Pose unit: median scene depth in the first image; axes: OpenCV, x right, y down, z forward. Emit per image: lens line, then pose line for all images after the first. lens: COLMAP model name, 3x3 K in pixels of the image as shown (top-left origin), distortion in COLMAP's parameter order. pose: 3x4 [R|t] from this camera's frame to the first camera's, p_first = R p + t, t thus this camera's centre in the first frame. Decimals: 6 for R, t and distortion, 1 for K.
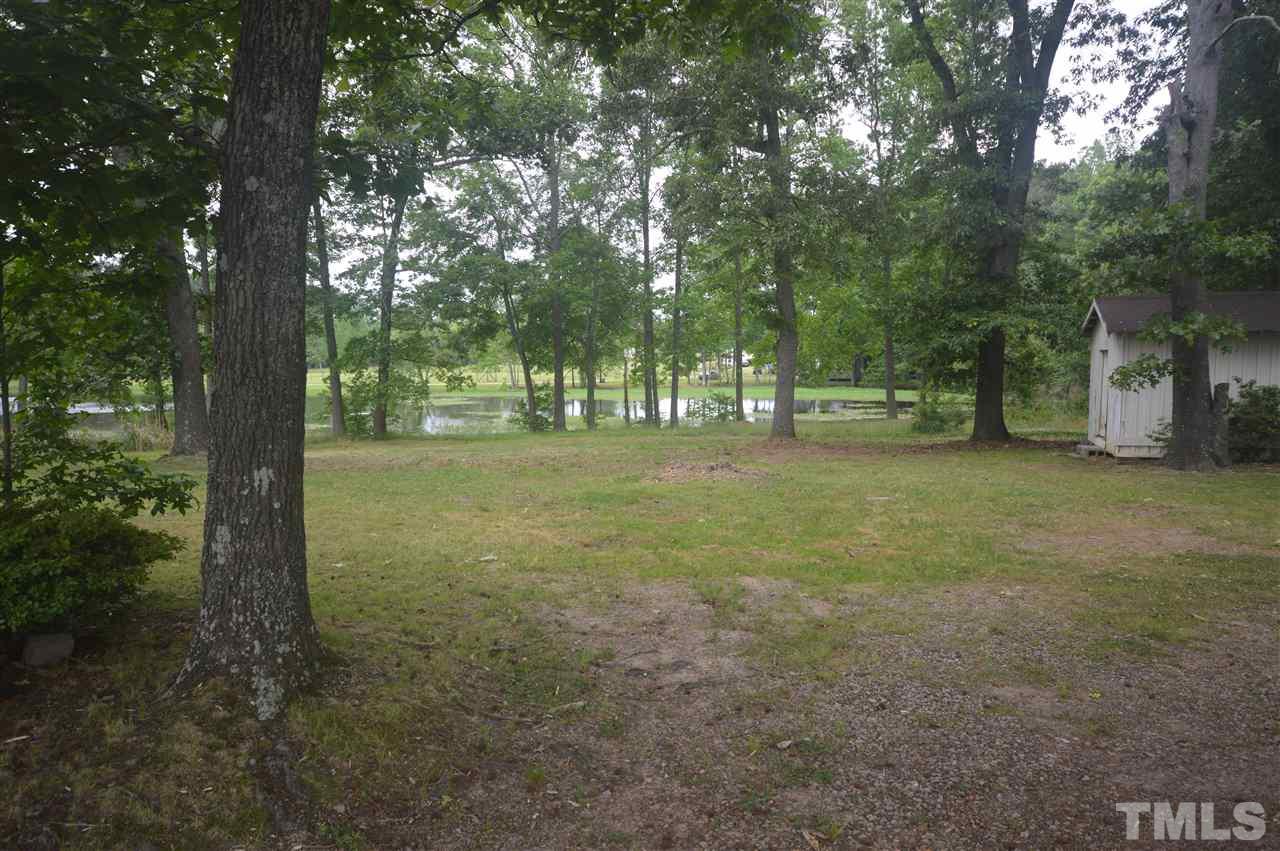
lens RADIAL K [[940.6, 0, 638.6], [0, 940.6, 425.3], [0, 0, 1]] dist [0.006624, 0.039684]
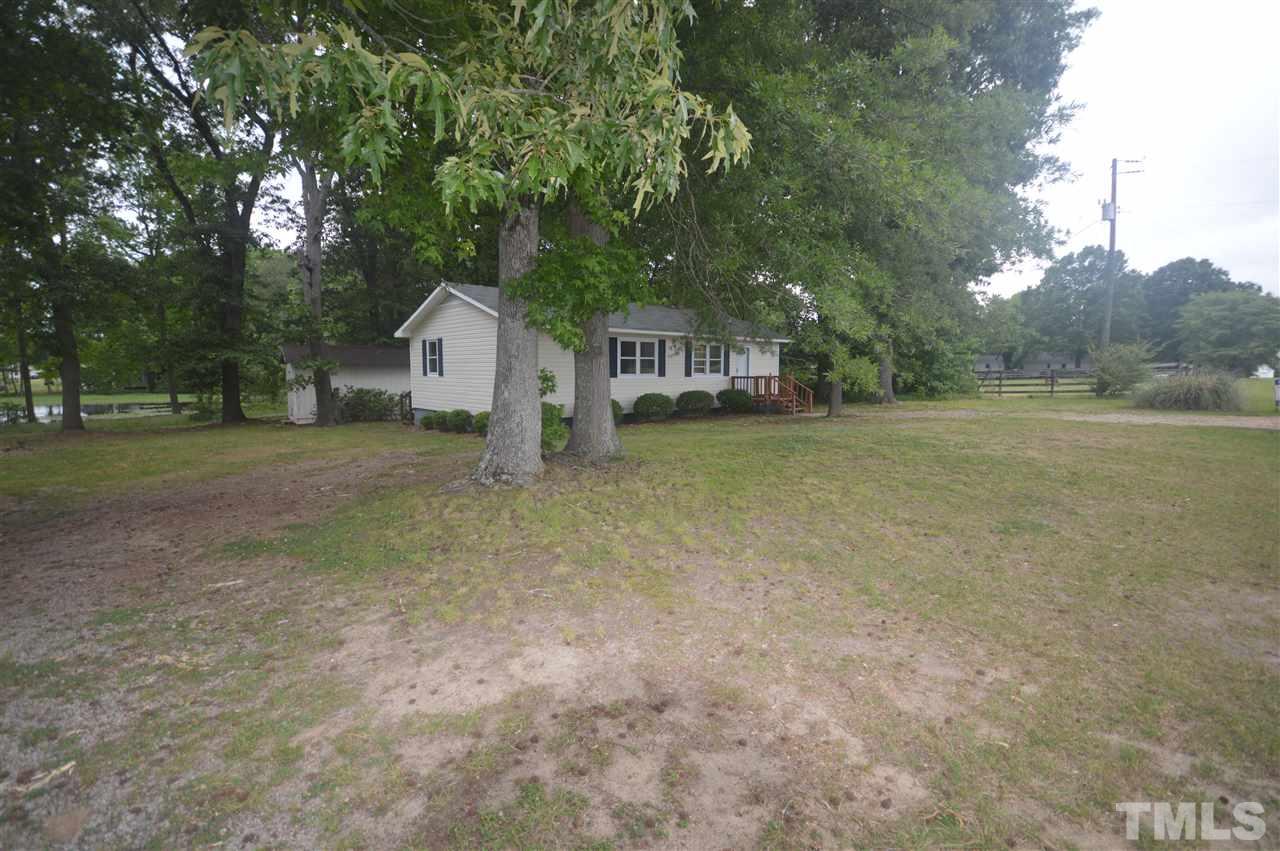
lens RADIAL K [[565.6, 0, 644.2], [0, 565.6, 430.8], [0, 0, 1]] dist [-0.000437, -0.006646]
pose [[0.591594, -0.083074, 0.801944, -0.035737], [0.055466, 0.996514, 0.062313, 0.014528], [-0.804326, 0.007616, 0.594140, -0.370301]]
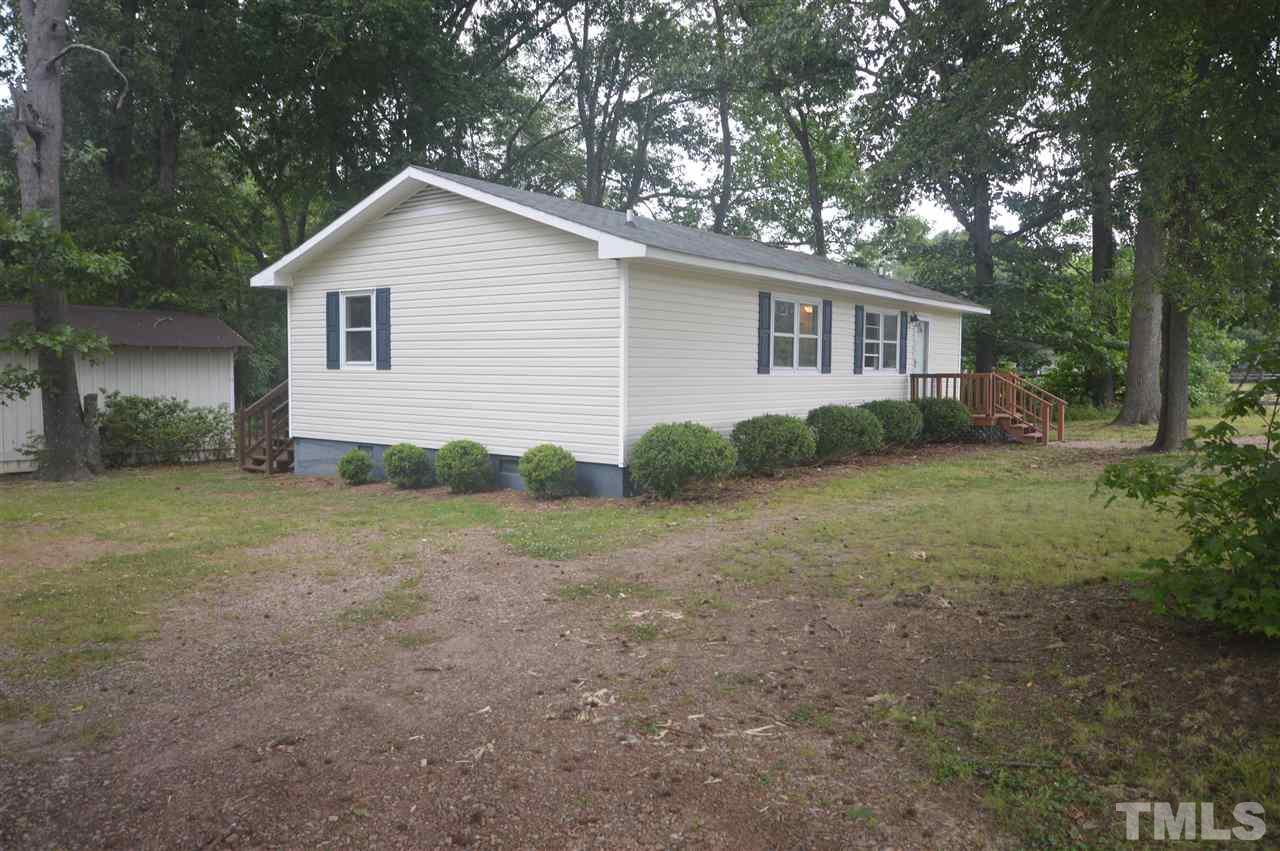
lens RADIAL K [[940.6, 0, 637.1], [0, 940.6, 424.4], [0, 0, 1]] dist [0.006624, 0.039684]
pose [[0.451048, -0.045811, 0.891323, -0.037161], [0.056304, 0.998153, 0.022810, -0.001243], [-0.890722, 0.039897, 0.452794, 0.001617]]
